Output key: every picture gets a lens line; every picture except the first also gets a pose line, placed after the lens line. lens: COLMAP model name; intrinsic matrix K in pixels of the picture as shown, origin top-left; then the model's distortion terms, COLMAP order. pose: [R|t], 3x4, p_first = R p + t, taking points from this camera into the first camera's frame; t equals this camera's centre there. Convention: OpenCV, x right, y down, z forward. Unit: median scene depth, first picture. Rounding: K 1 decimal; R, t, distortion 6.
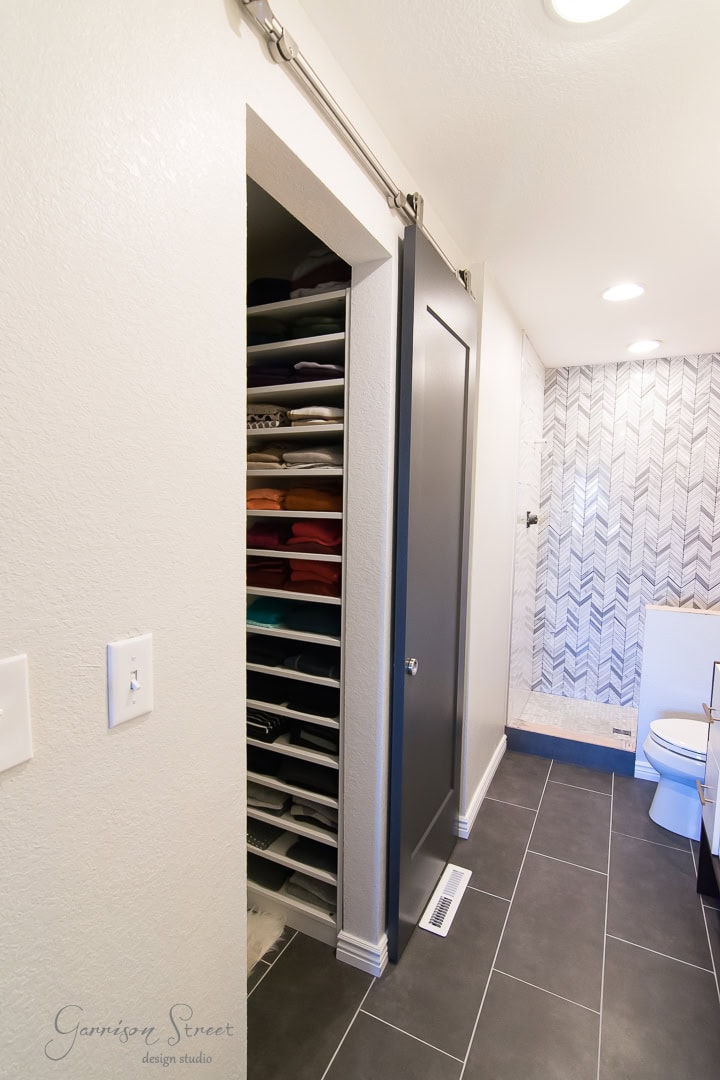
lens RADIAL K [[522.7, 0, 362.7], [0, 522.7, 548.1], [0, 0, 1]] dist [0.015703, -0.000730]
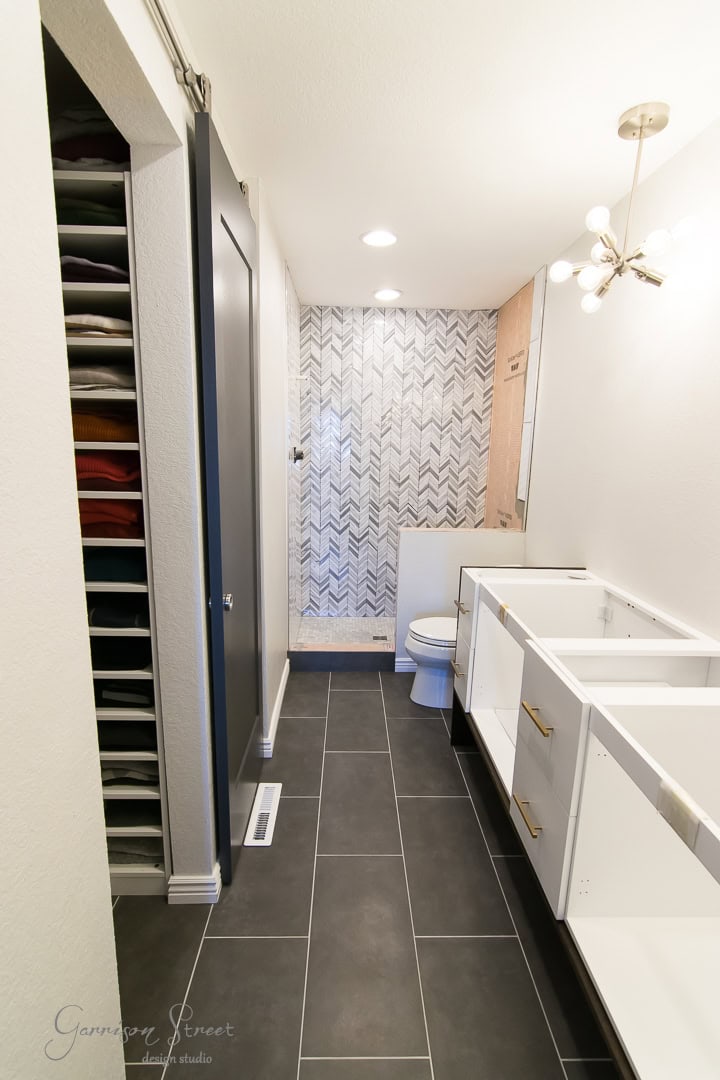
lens RADIAL K [[522.7, 0, 353.7], [0, 522.7, 544.2], [0, 0, 1]] dist [0.015703, -0.000730]
pose [[0.886113, -0.085425, 0.455529, -0.111195], [0.037139, 0.992794, 0.113933, 0.011849], [-0.461979, -0.084040, 0.882900, 0.025579]]
